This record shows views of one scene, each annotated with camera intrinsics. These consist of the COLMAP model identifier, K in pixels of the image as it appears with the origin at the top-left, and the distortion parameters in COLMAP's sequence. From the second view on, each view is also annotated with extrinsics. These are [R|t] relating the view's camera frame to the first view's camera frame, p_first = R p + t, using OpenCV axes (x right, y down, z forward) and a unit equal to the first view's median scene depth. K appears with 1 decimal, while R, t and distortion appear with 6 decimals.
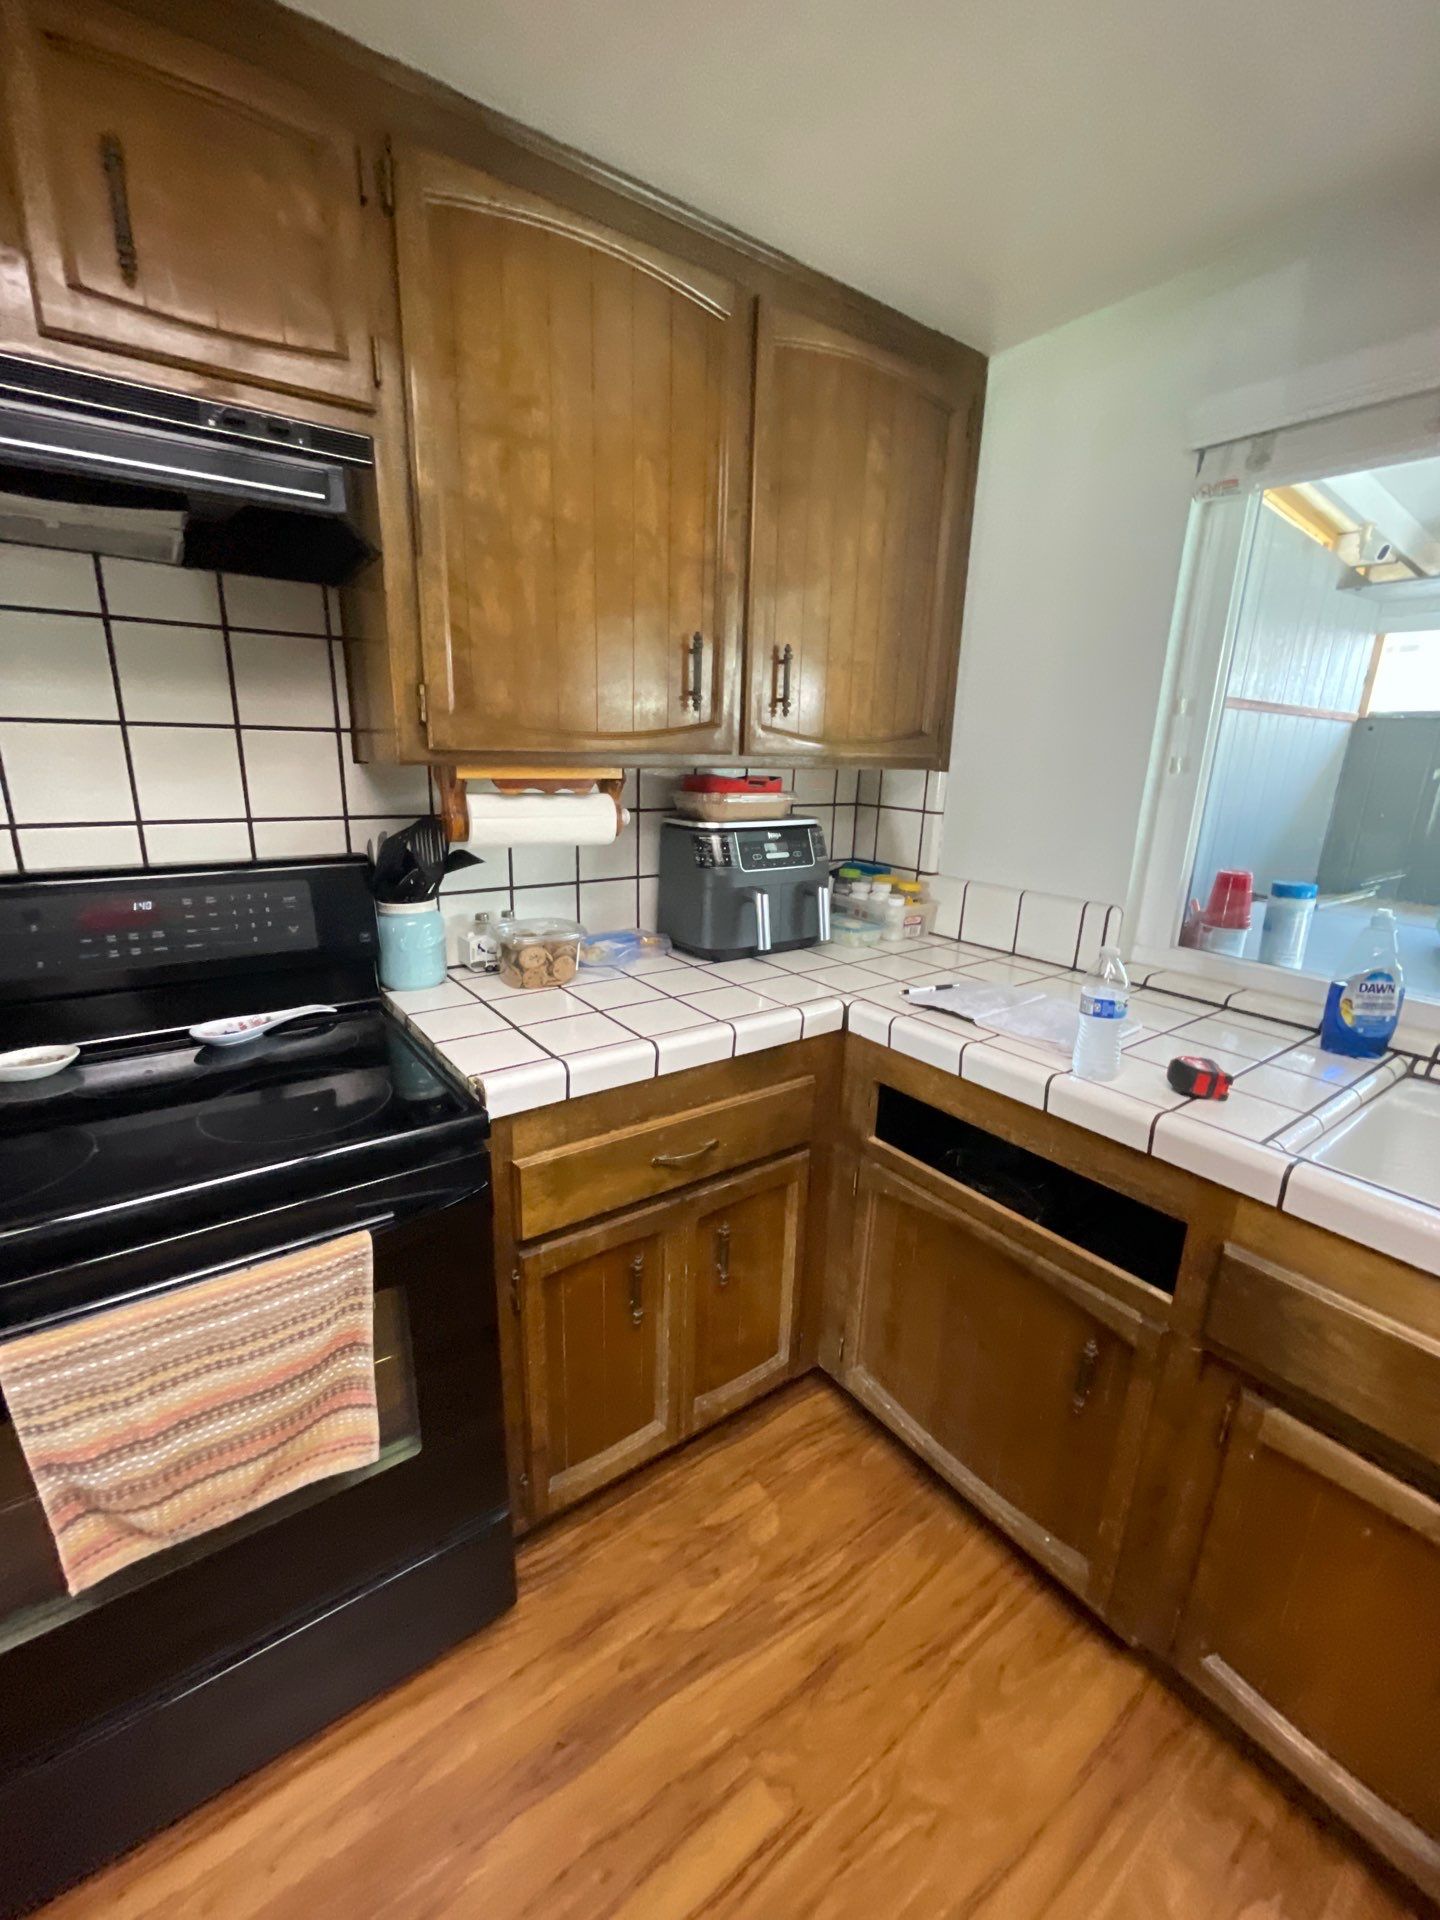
lens RADIAL K [[790.7, 0, 720.0], [0, 790.7, 960.0], [0, 0, 1]] dist [0.001899, 0.000140]
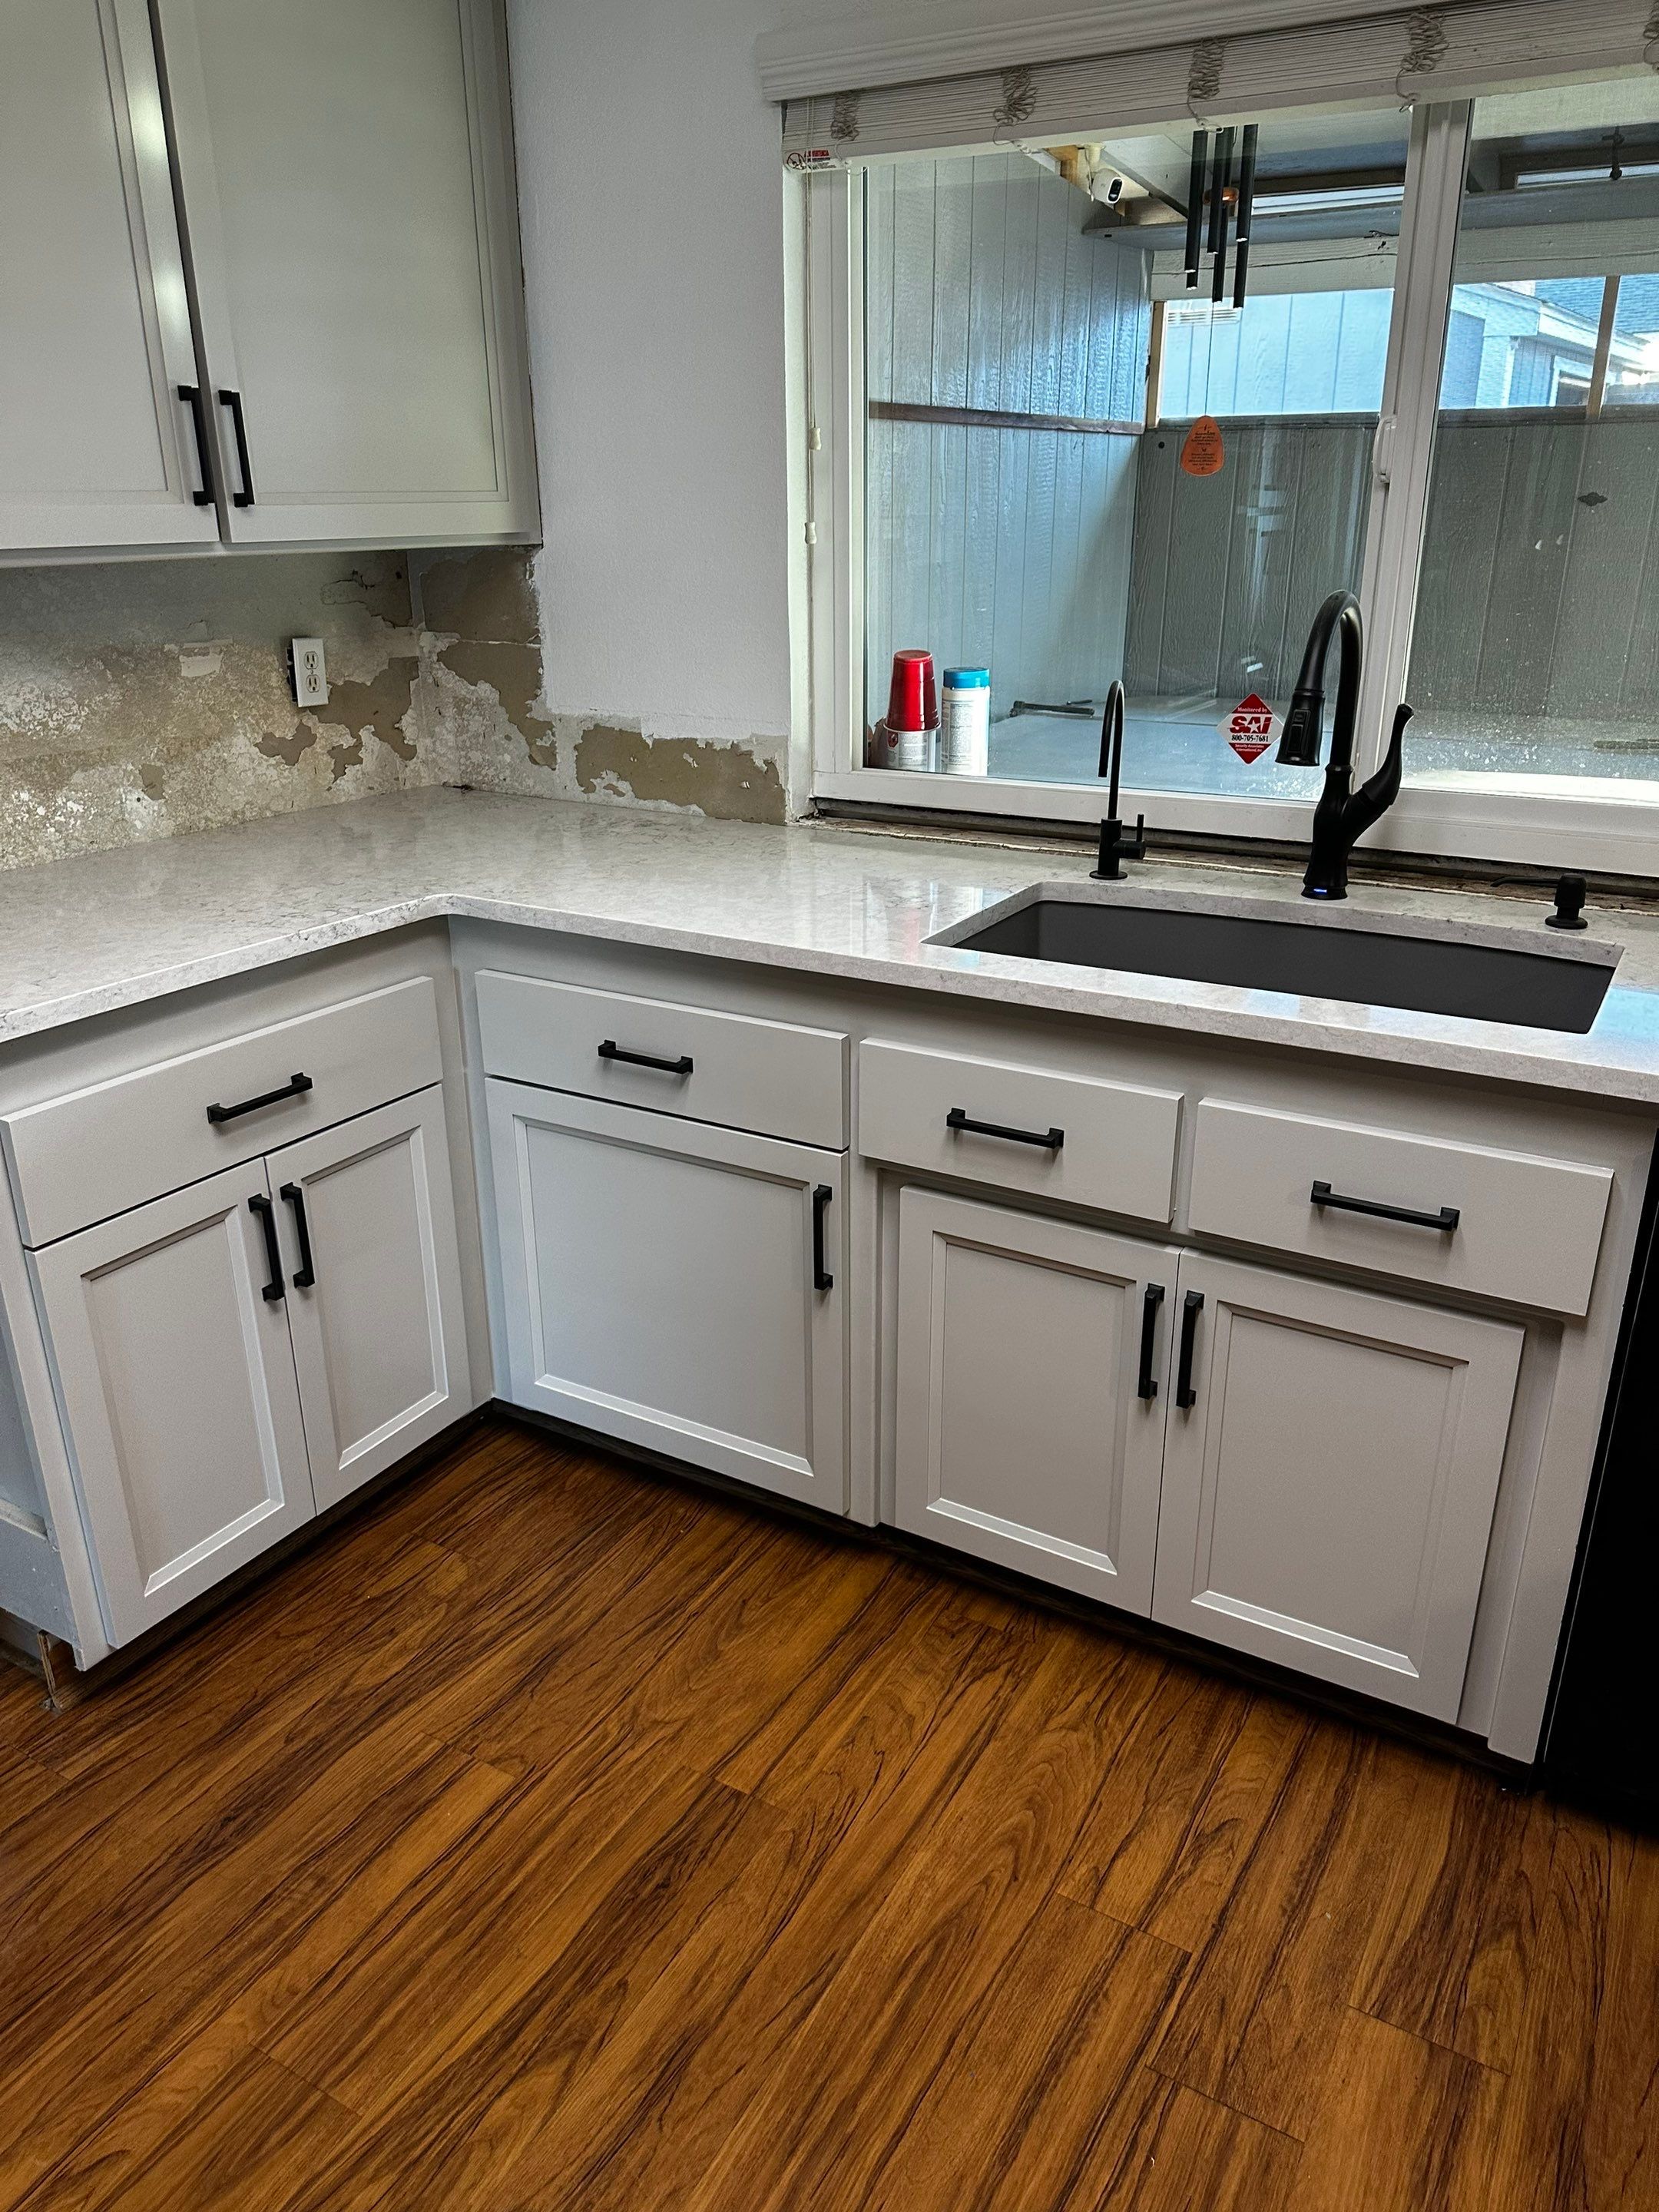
lens RADIAL K [[1566.9, 0, 830.1], [0, 1566.9, 1092.6], [0, 0, 1]] dist [0.075304, -0.086987]
pose [[0.917139, -0.172000, 0.359544, -0.072709], [0.133450, 0.982542, 0.129621, 0.106051], [-0.375562, -0.070899, 0.924081, -0.511719]]
